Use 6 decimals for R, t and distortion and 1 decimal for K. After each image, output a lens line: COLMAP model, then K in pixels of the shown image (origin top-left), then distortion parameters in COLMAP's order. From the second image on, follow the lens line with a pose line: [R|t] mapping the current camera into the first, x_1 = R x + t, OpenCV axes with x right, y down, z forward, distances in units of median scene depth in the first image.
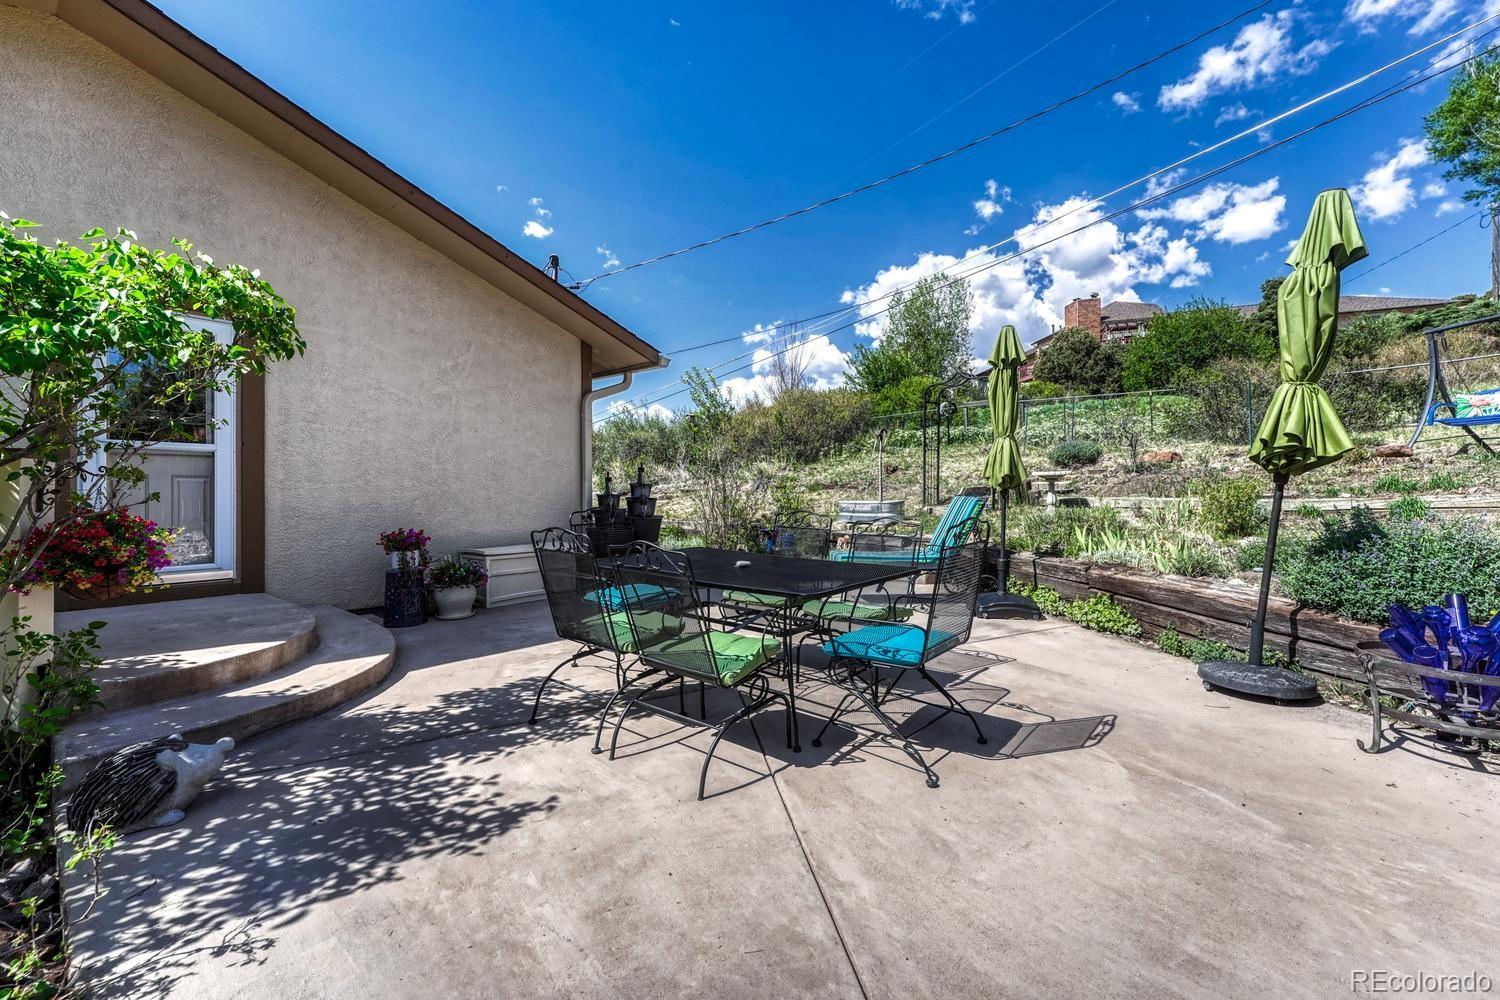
lens RADIAL K [[606.7, 0, 750.0], [0, 606.7, 500.0], [0, 0, 1]] dist [-0.001354, -0.000146]
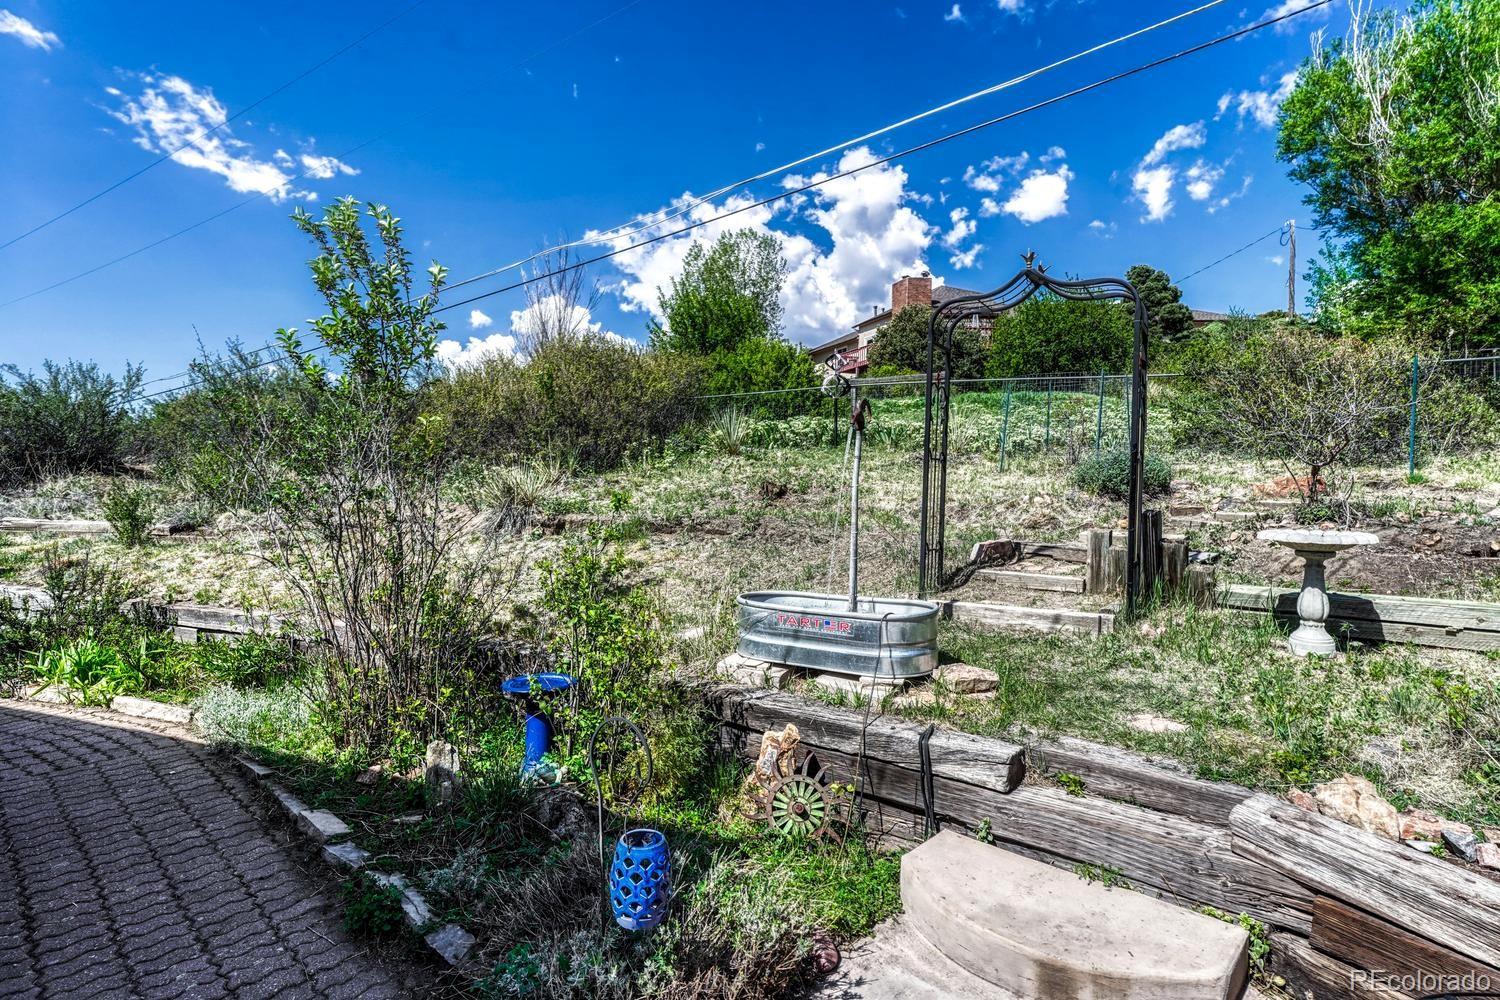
lens RADIAL K [[753.0, 0, 750.0], [0, 753.0, 500.0], [0, 0, 1]] dist [0.003026, 0.000412]
pose [[0.945848, 0.014918, 0.324267, 0.004864], [-0.011776, 0.999863, -0.011650, -0.029039], [-0.324396, 0.007200, 0.945894, 0.333255]]
